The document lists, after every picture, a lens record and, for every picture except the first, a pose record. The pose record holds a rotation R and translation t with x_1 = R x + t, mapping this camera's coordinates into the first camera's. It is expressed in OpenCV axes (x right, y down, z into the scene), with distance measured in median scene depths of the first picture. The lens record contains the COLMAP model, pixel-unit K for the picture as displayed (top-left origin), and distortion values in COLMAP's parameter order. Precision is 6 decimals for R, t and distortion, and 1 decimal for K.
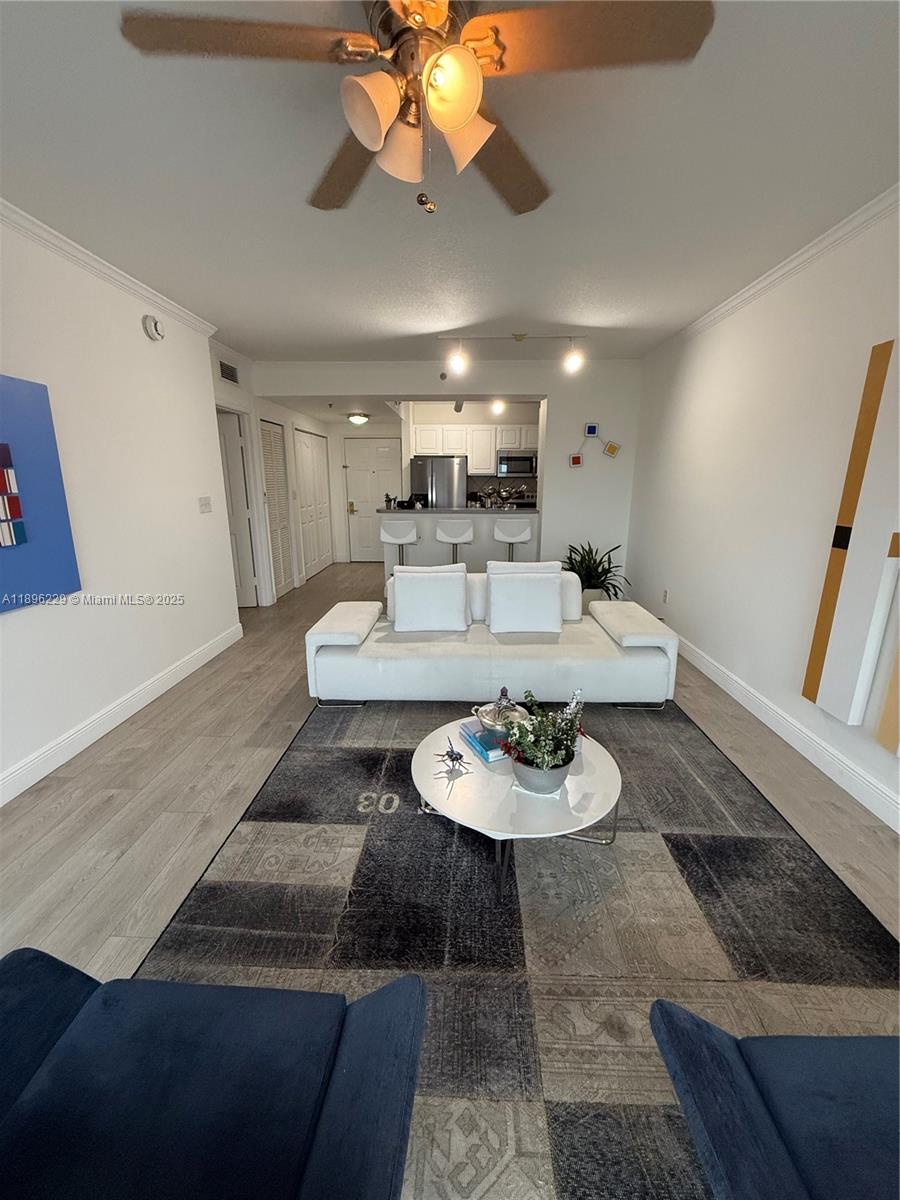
lens RADIAL K [[476.9, 0, 449.0], [0, 476.9, 598.4], [0, 0, 1]] dist [-0.000471, -0.000176]
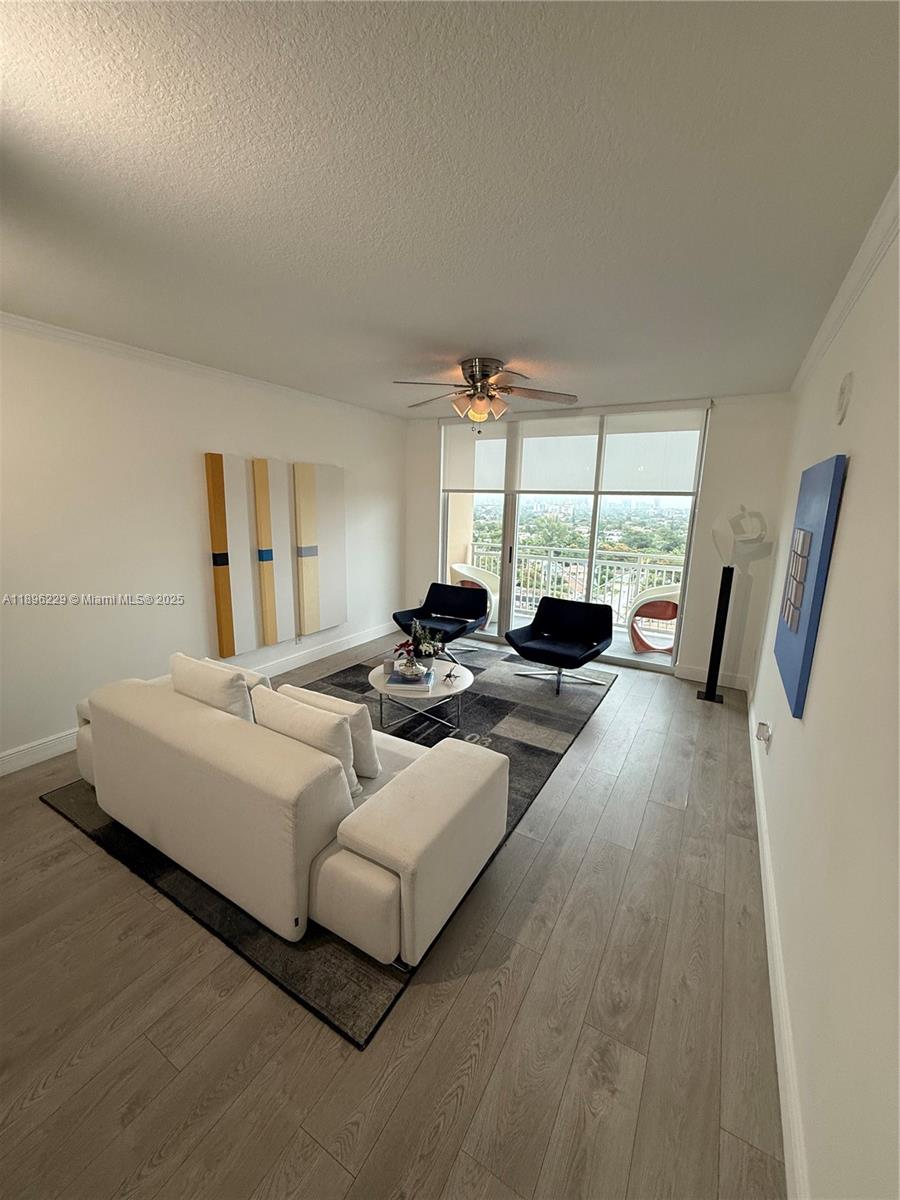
lens RADIAL K [[476.9, 0, 446.1], [0, 476.9, 600.1], [0, 0, 1]] dist [-0.000471, -0.000176]
pose [[-0.879108, -0.116787, 0.462094, -0.546166], [0.093796, 0.908166, 0.407967, -0.482134], [-0.467303, 0.401989, -0.787421, 1.576067]]
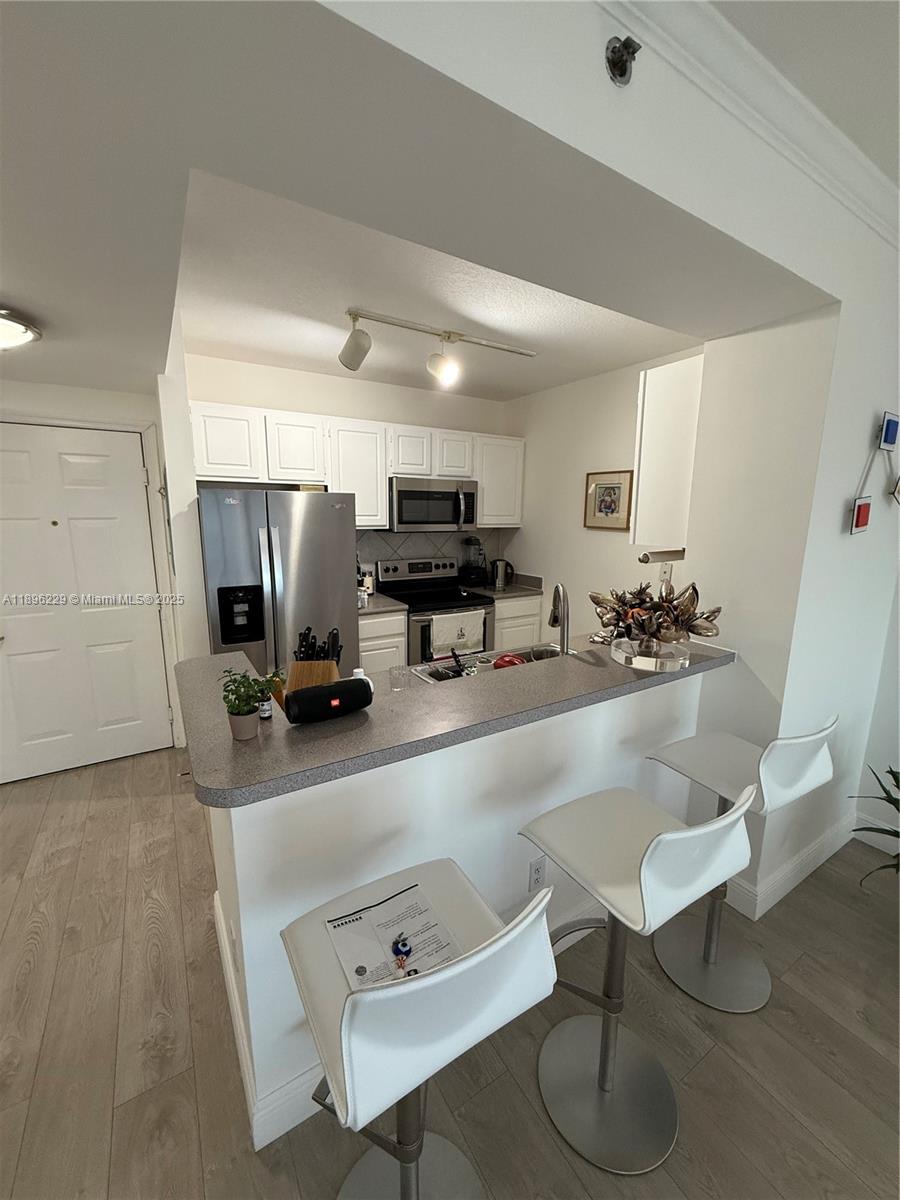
lens RADIAL K [[476.9, 0, 450.9], [0, 476.9, 601.1], [0, 0, 1]] dist [-0.000471, -0.000176]
pose [[0.829797, -0.098264, 0.549346, -0.321130], [0.128278, 0.991603, -0.016393, -0.464765], [-0.543122, 0.084072, 0.835434, 1.569718]]
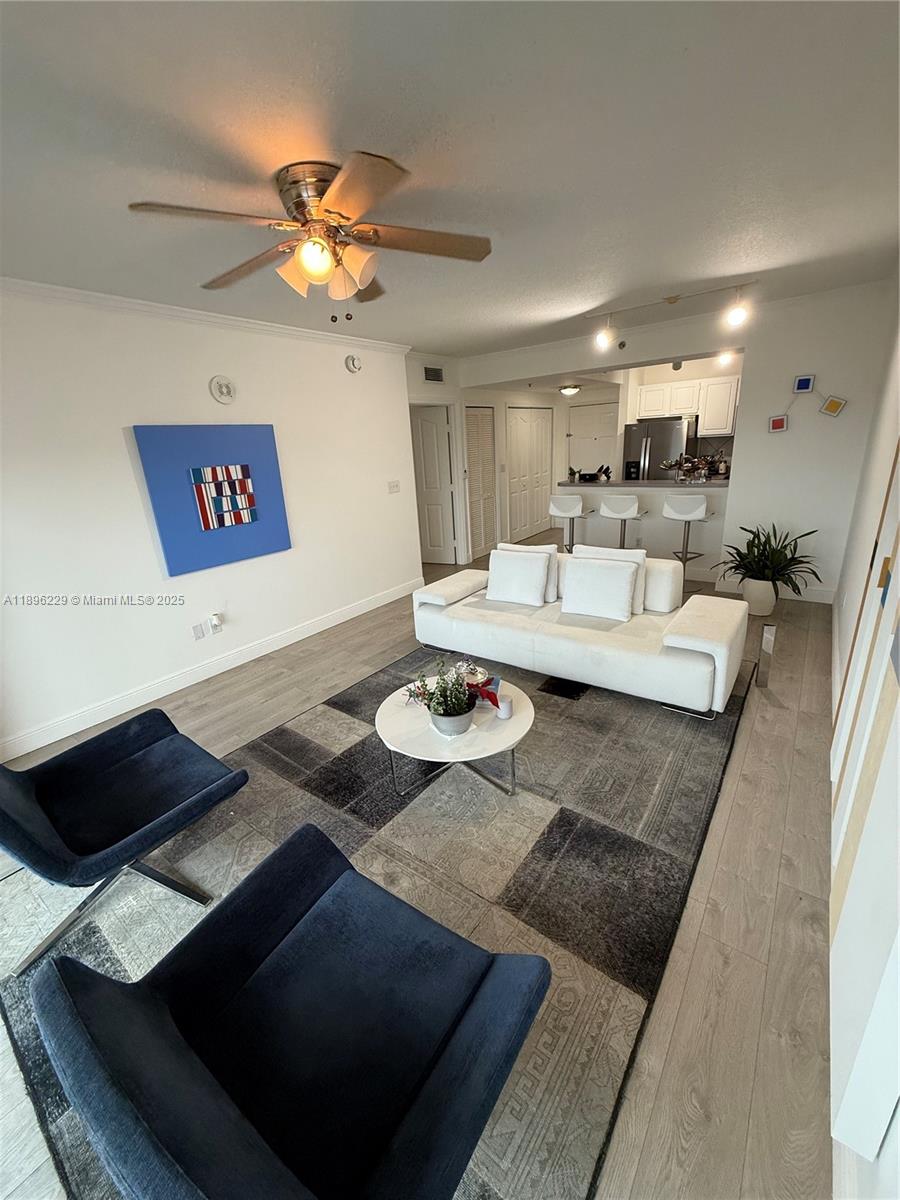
lens RADIAL K [[476.9, 0, 449.4], [0, 476.9, 598.4], [0, 0, 1]] dist [-0.000471, -0.000176]
pose [[0.819077, 0.131071, -0.558510, 0.539454], [-0.079135, 0.990057, 0.116292, -0.071769], [0.568199, -0.051055, 0.821306, -0.037282]]
